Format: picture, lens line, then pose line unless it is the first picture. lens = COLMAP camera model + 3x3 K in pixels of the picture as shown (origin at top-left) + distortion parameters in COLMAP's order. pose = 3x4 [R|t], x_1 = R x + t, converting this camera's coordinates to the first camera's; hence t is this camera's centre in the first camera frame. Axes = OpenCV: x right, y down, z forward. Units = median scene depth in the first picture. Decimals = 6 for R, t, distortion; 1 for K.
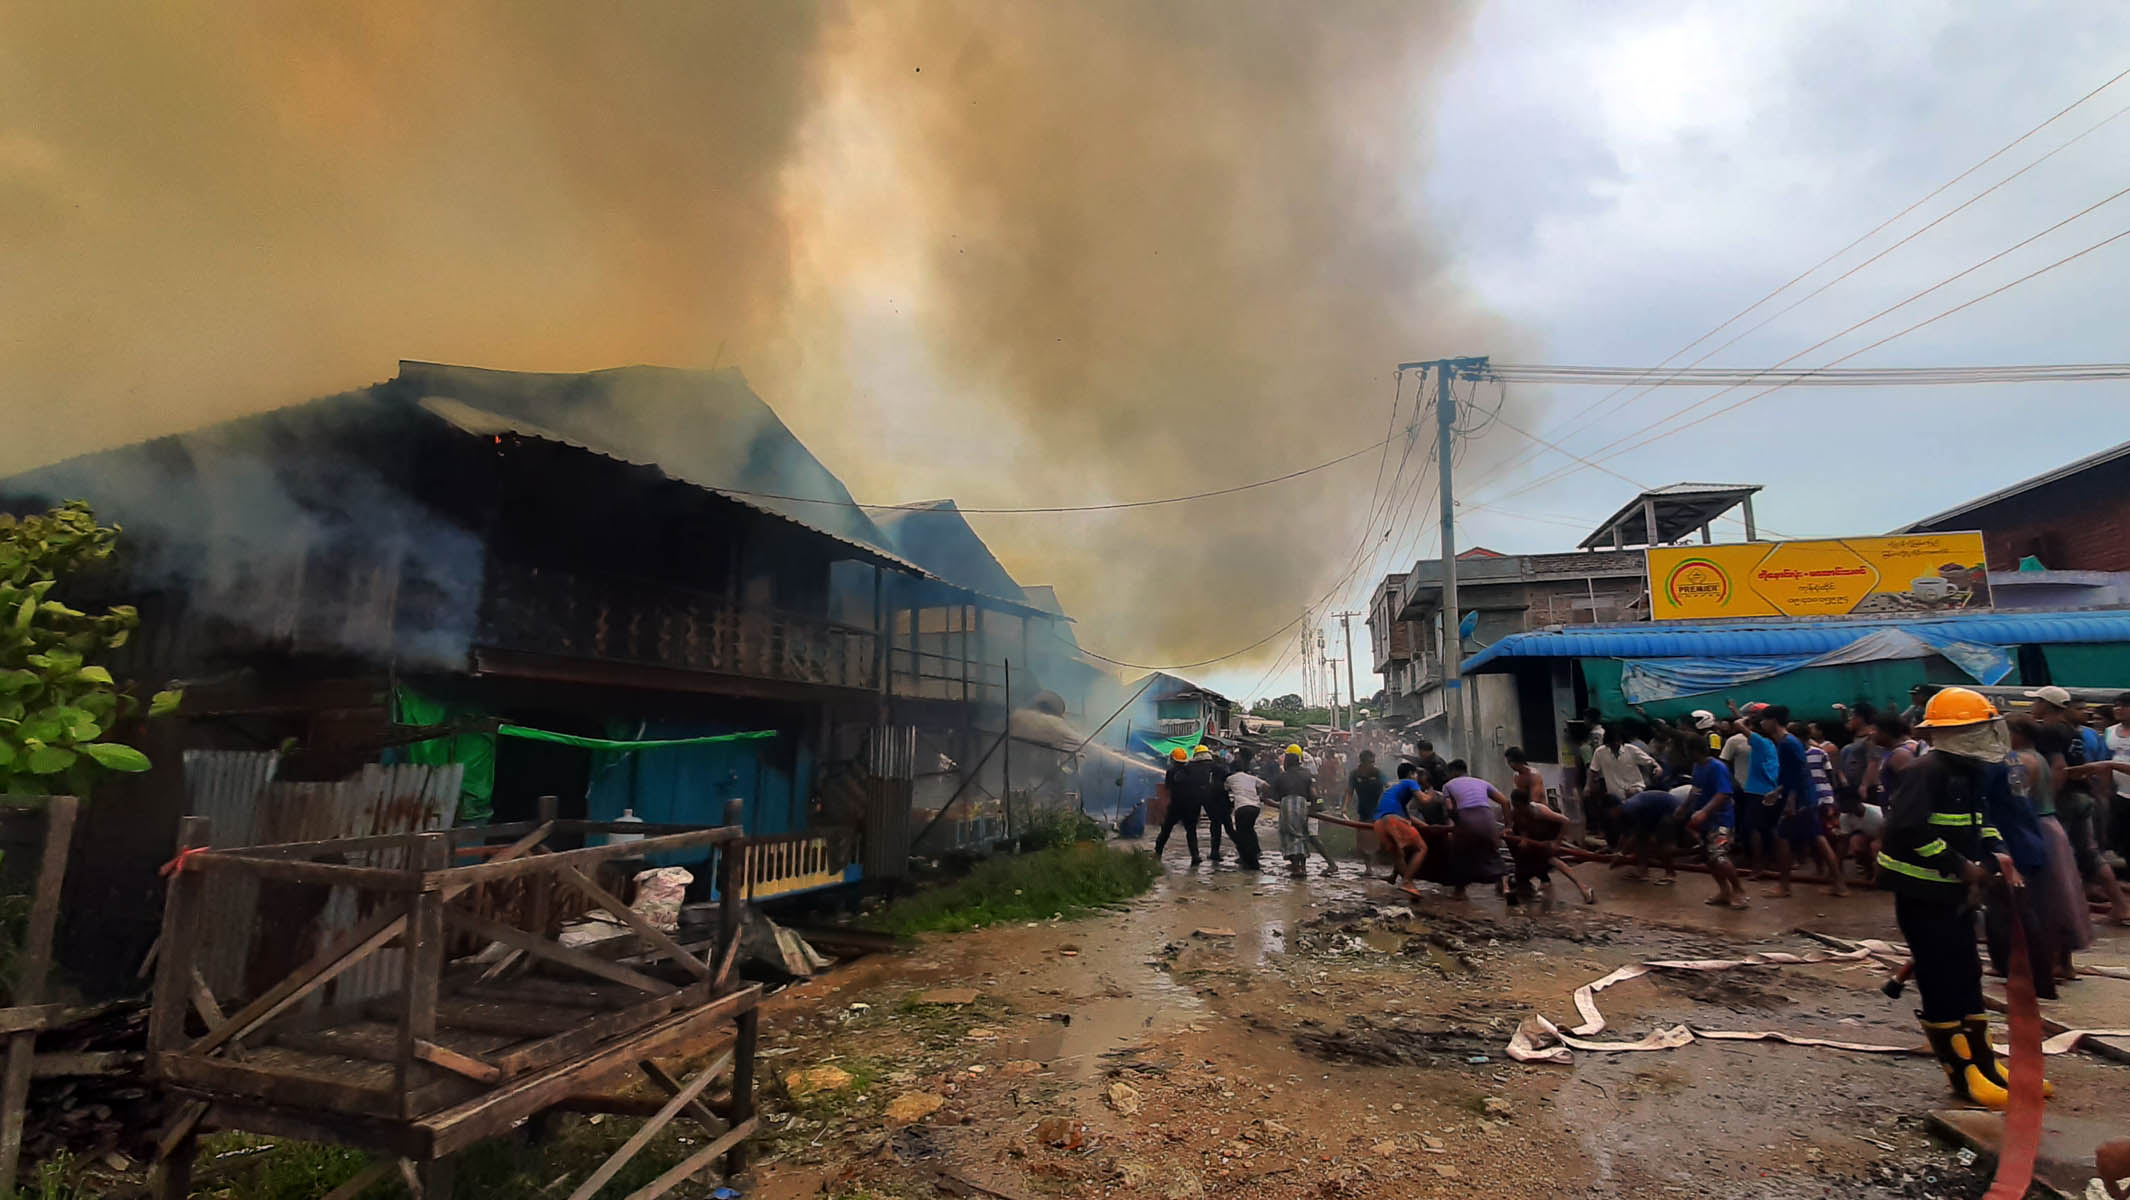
lens RADIAL K [[875.2, 0, 1053.3], [0, 875.2, 632.5], [0, 0, 1]] dist [-0.026922, -0.000171]
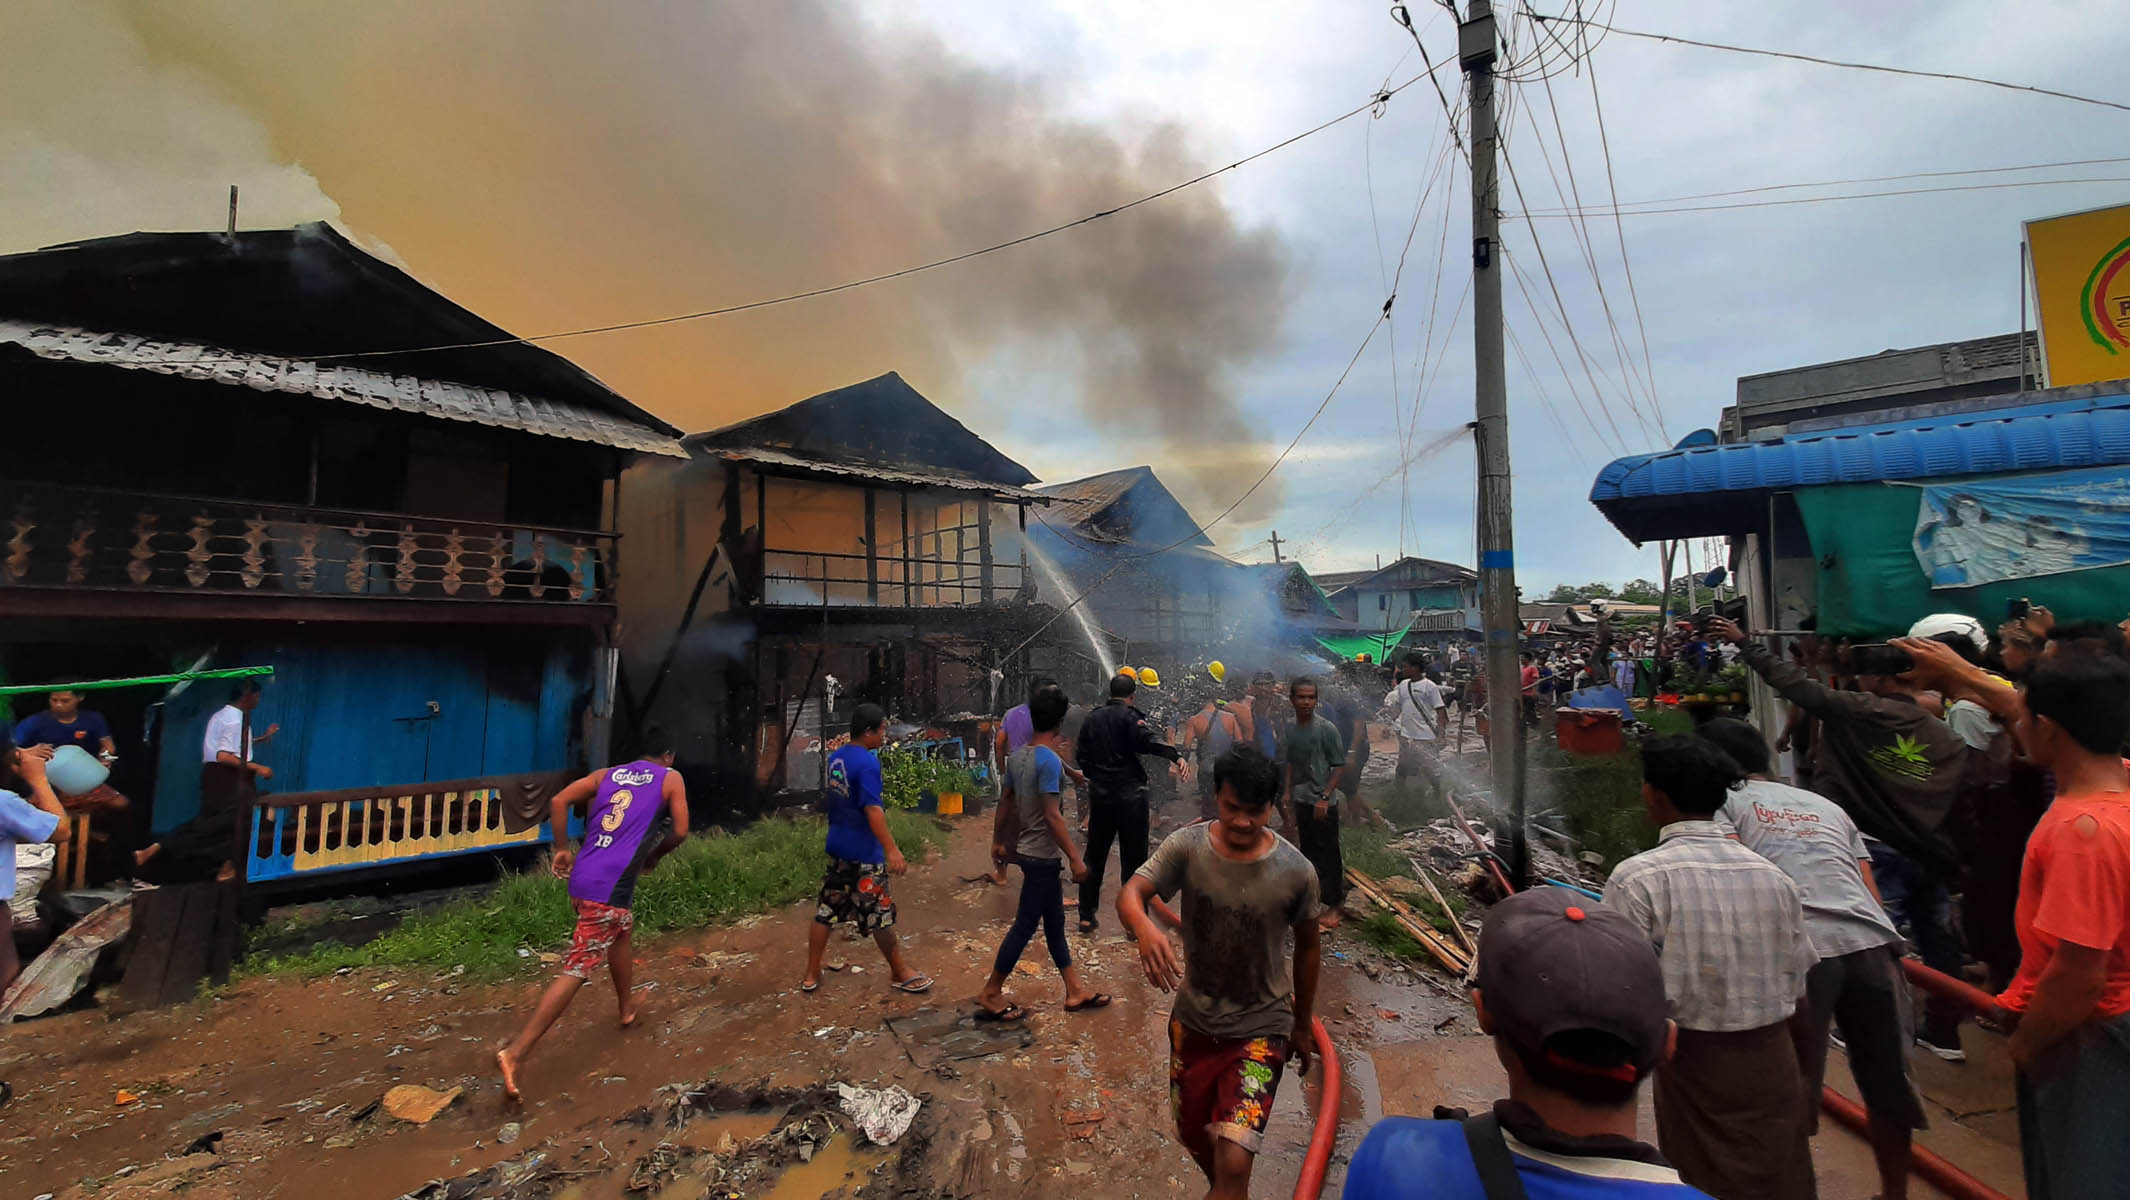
lens RADIAL K [[781.7, 0, 1077.1], [0, 781.7, 602.0], [0, 0, 1]] dist [-0.005310, -0.000239]
pose [[0.908223, -0.026419, -0.417653, 0.617498], [0.063011, 0.995260, 0.074069, 0.047742], [0.413716, -0.093588, 0.905583, 0.658364]]
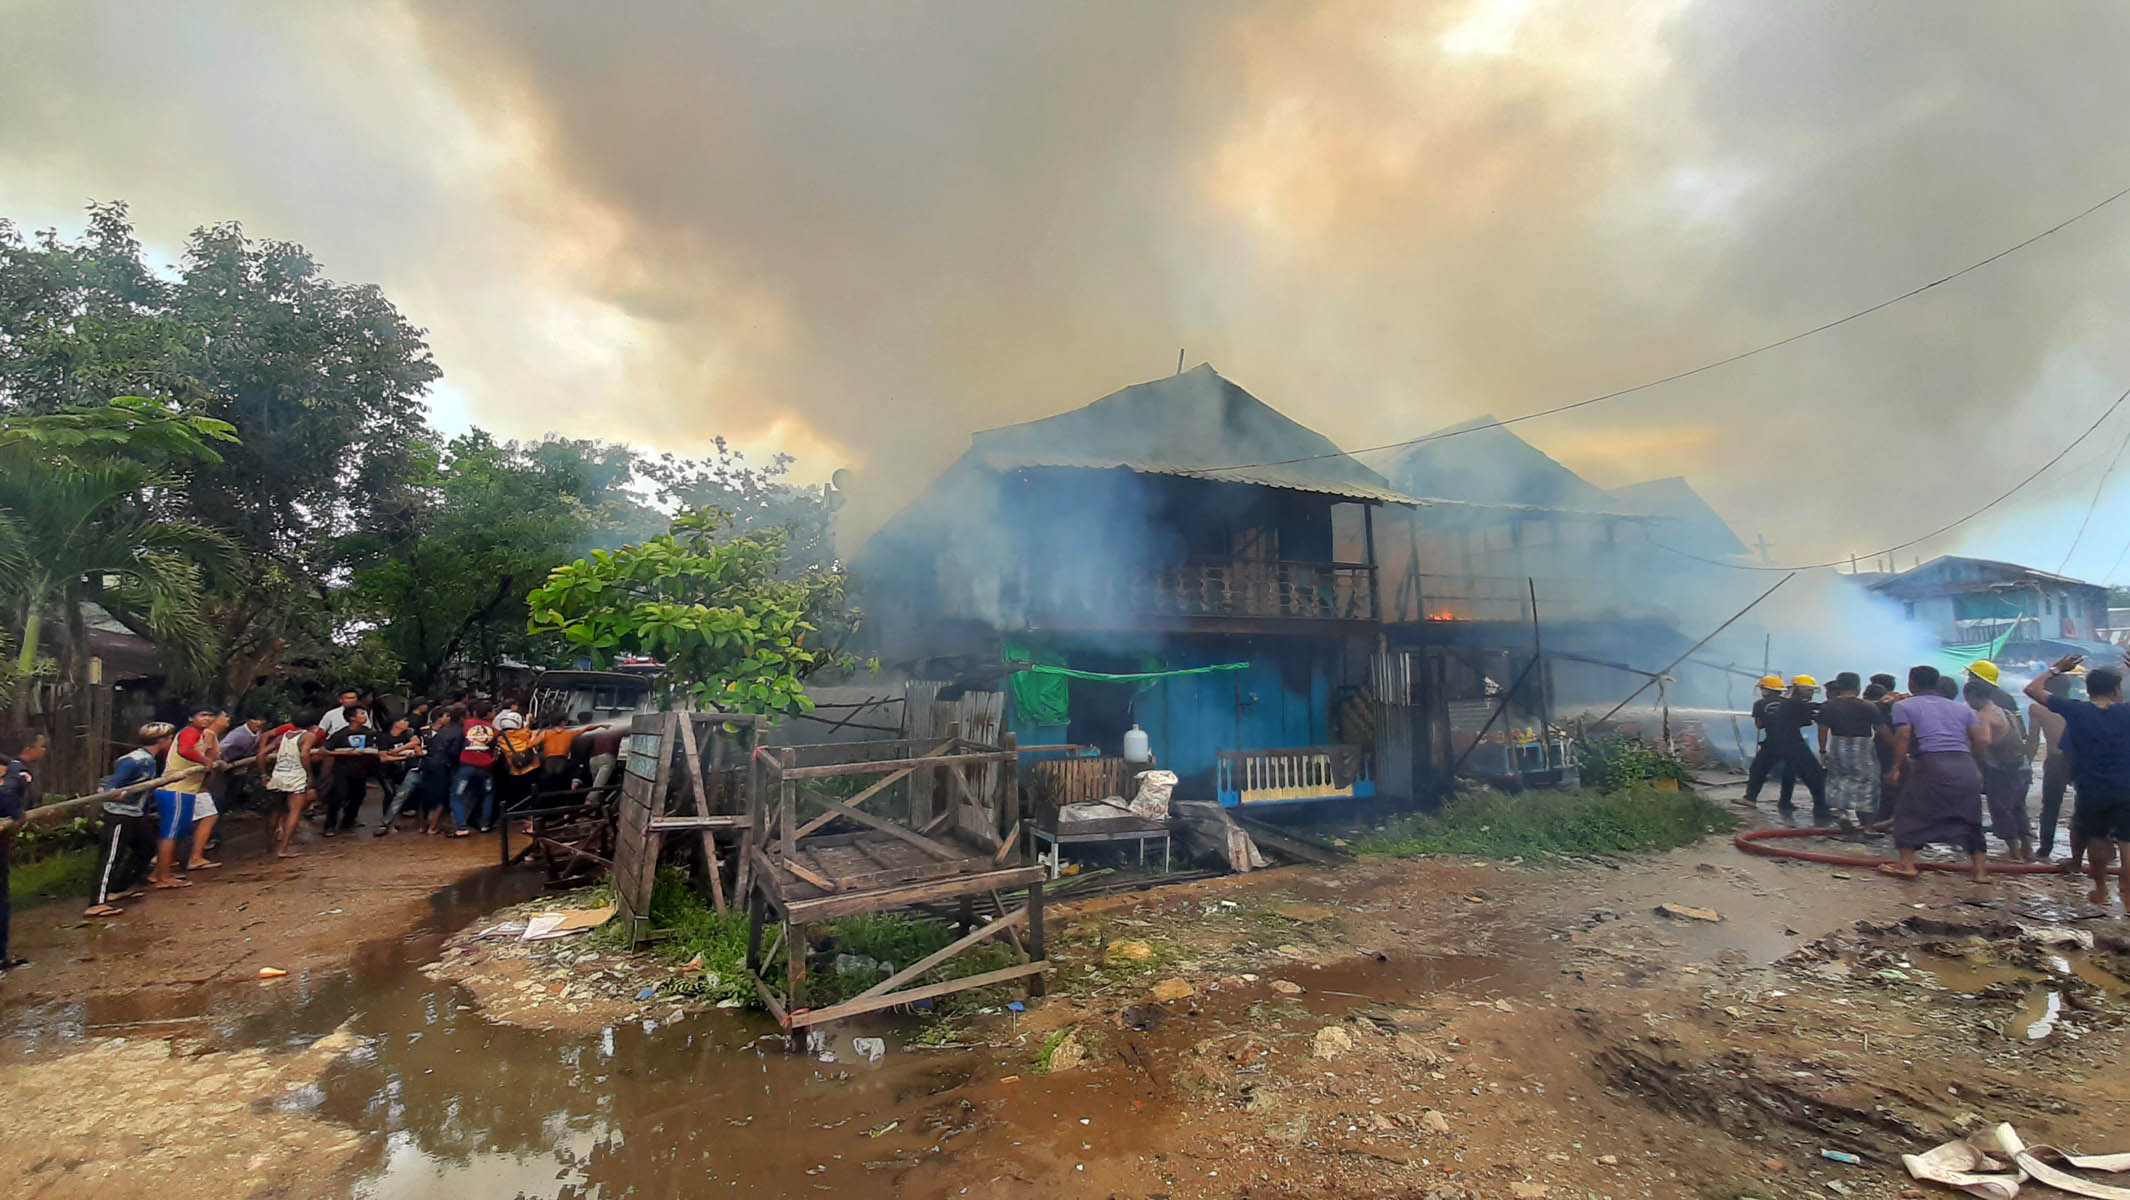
lens RADIAL K [[781.7, 0, 1052.7], [0, 781.7, 589.0], [0, 0, 1]] dist [-0.005310, -0.000239]
pose [[0.697297, -0.068502, -0.713502, 0.251336], [0.099893, 0.994996, 0.002097, -0.015836], [0.709788, -0.072736, 0.700650, 0.070324]]
